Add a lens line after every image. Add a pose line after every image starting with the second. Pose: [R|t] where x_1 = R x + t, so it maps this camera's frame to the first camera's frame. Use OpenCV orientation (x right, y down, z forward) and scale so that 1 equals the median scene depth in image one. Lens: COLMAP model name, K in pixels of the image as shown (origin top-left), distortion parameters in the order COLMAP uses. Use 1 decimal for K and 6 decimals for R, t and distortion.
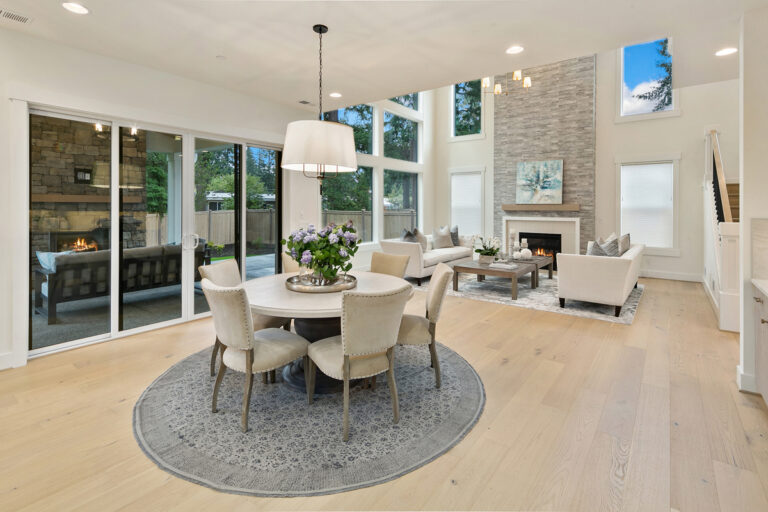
lens RADIAL K [[377.5, 0, 381.5], [0, 377.5, 250.8], [0, 0, 1]] dist [0.009629, -0.002143]
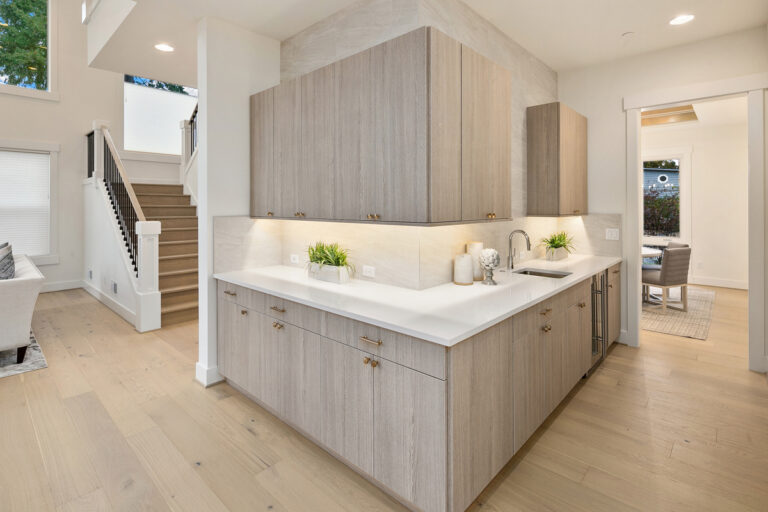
lens RADIAL K [[377.5, 0, 389.1], [0, 377.5, 204.1], [0, 0, 1]] dist [0.009629, -0.002143]
pose [[0.093137, 0.002944, 0.995649, -0.015451], [0.118171, 0.992895, -0.013990, -0.041064], [-0.988616, 0.118960, 0.092127, 0.362799]]
